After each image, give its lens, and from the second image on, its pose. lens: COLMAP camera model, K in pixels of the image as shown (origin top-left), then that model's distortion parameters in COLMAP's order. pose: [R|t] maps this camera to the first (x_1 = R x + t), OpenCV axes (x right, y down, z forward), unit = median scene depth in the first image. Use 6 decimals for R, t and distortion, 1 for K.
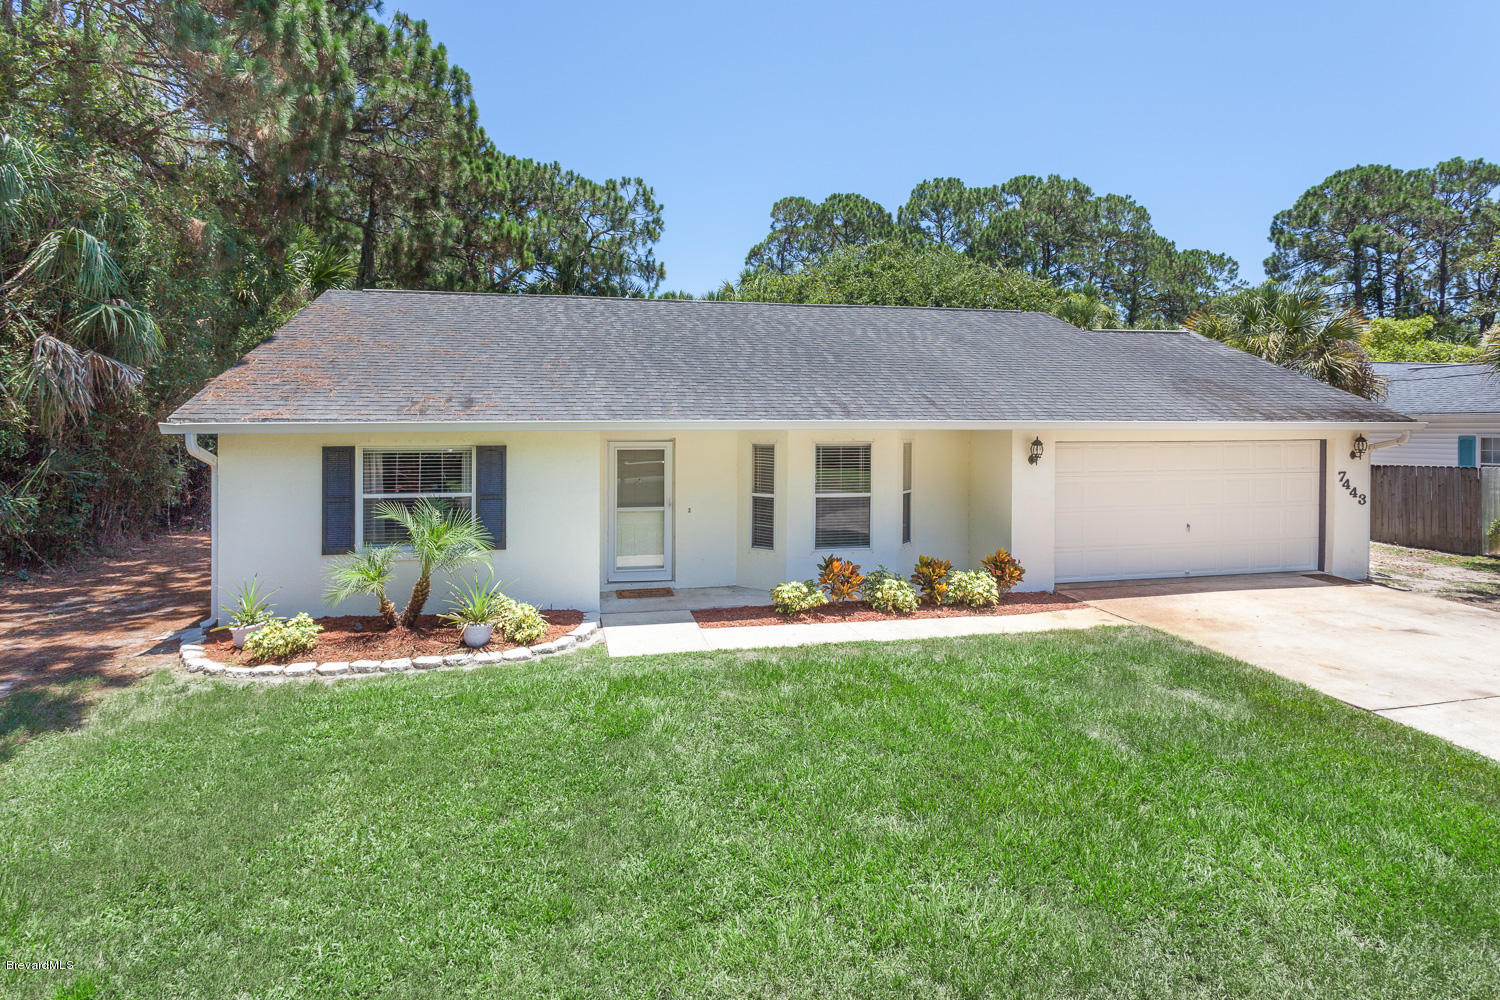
lens RADIAL K [[719.8, 0, 749.8], [0, 719.8, 412.9], [0, 0, 1]] dist [-0.002855, -0.000359]
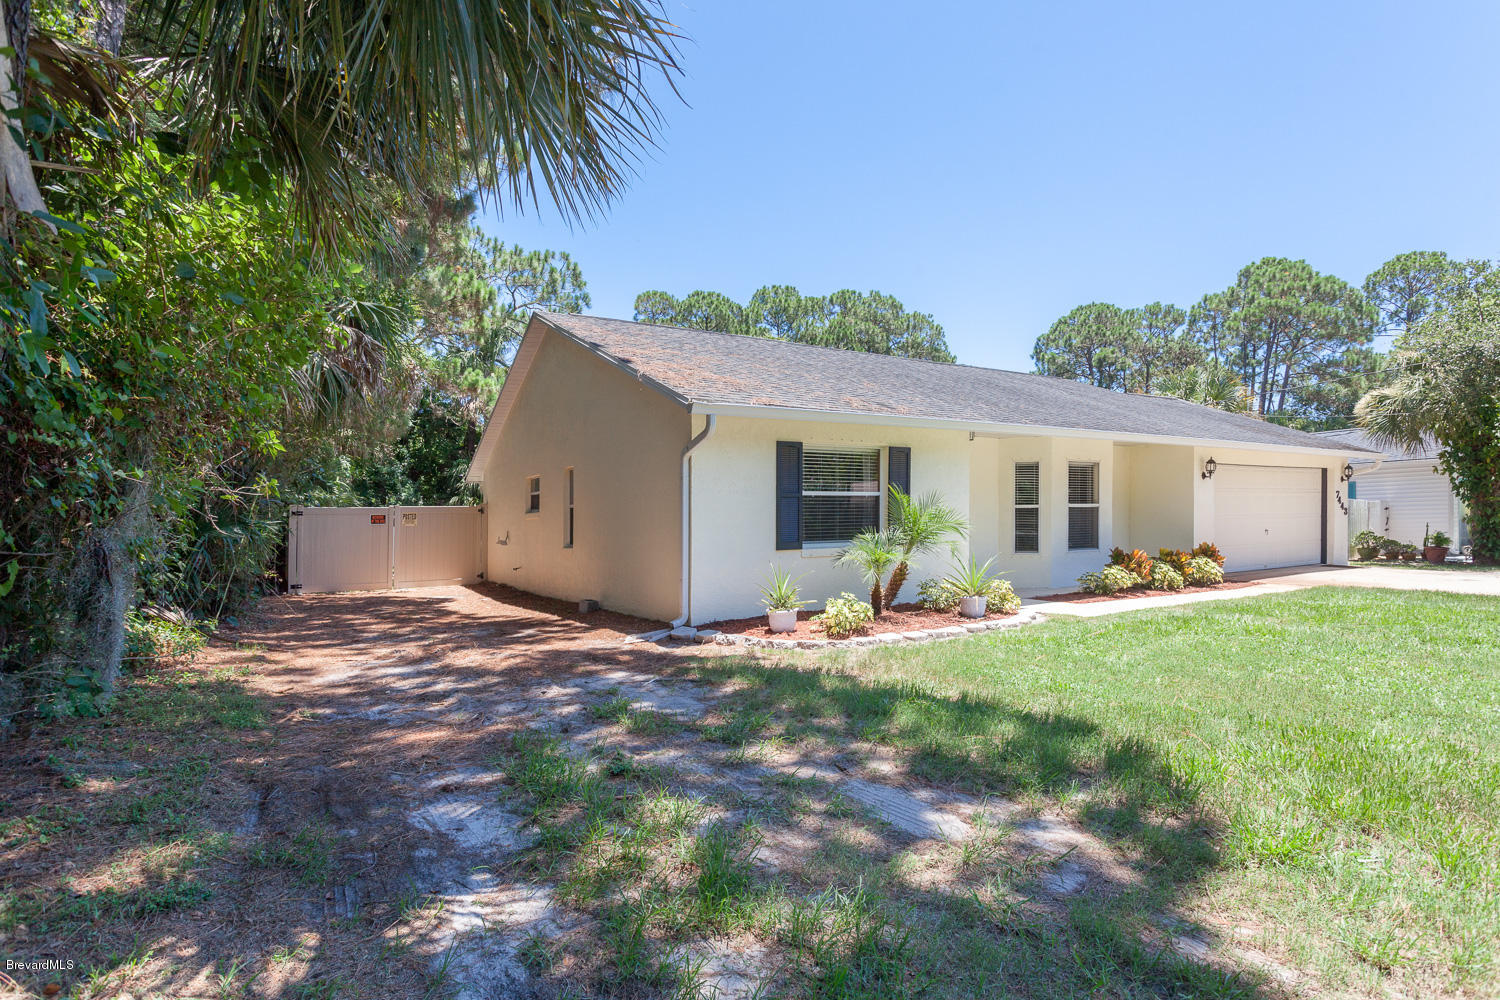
lens RADIAL K [[712.4, 0, 750.0], [0, 712.4, 500.0], [0, 0, 1]] dist [0.000934, 0.000044]
pose [[0.950714, -0.009287, 0.309931, -0.129731], [0.016827, 0.999624, -0.021664, 0.020584], [-0.309613, 0.025812, 0.950512, 0.006946]]
